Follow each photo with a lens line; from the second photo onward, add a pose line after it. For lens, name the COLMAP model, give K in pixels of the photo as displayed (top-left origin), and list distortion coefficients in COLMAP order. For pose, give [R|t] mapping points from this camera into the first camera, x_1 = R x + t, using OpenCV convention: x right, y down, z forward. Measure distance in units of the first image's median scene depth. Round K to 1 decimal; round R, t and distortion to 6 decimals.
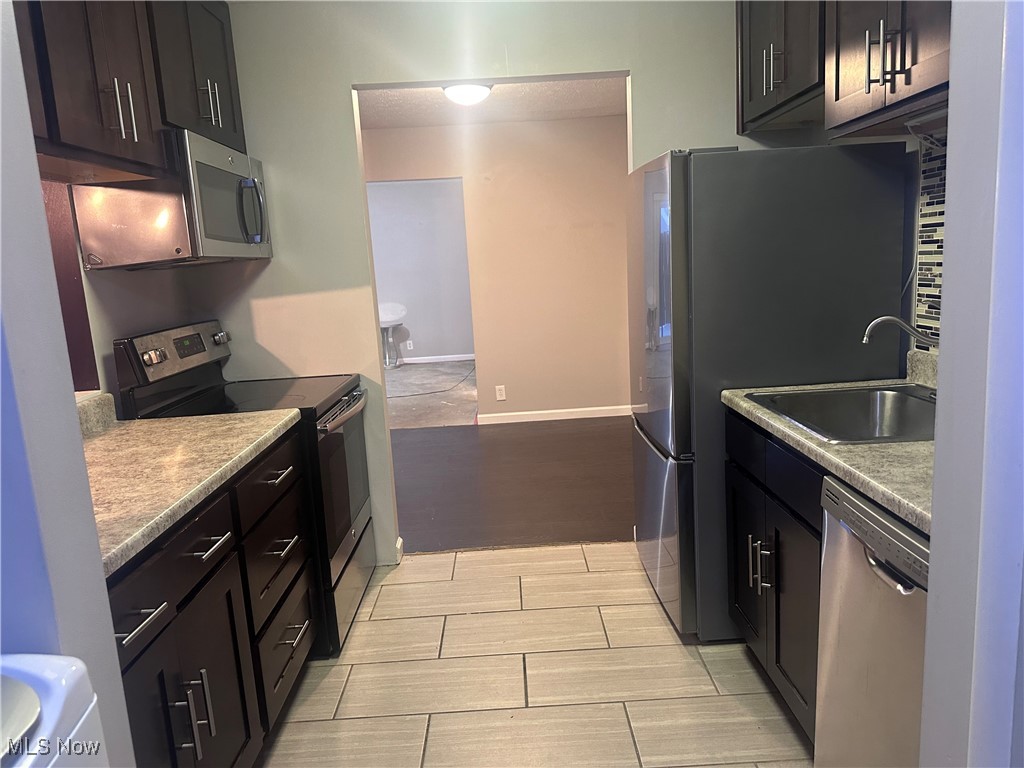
lens RADIAL K [[677.1, 0, 519.2], [0, 677.1, 382.5], [0, 0, 1]] dist [0.071493, -0.109296]
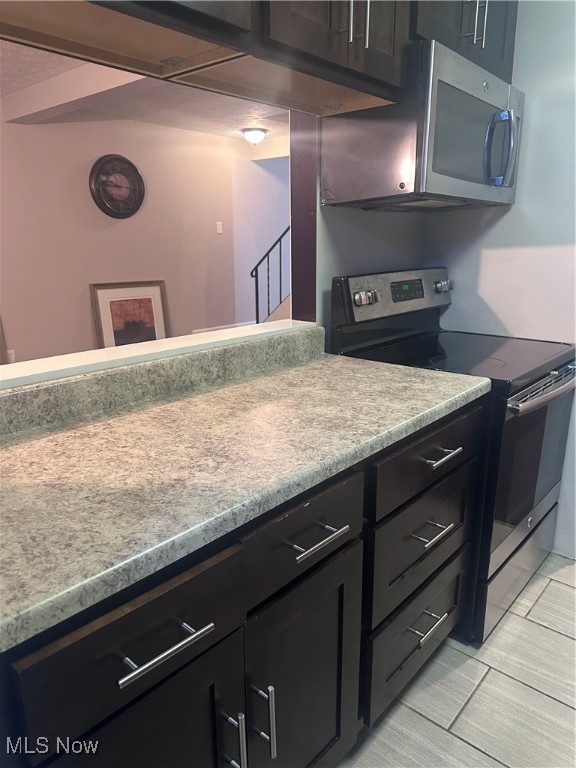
lens RADIAL K [[536.0, 0, 290.4], [0, 536.0, 389.2], [0, 0, 1]] dist [0.077830, -0.112413]
pose [[0.727862, 0.234721, -0.644300, -0.063836], [-0.157736, 0.971706, 0.175803, -0.027578], [0.667335, -0.026331, 0.744292, 0.316827]]
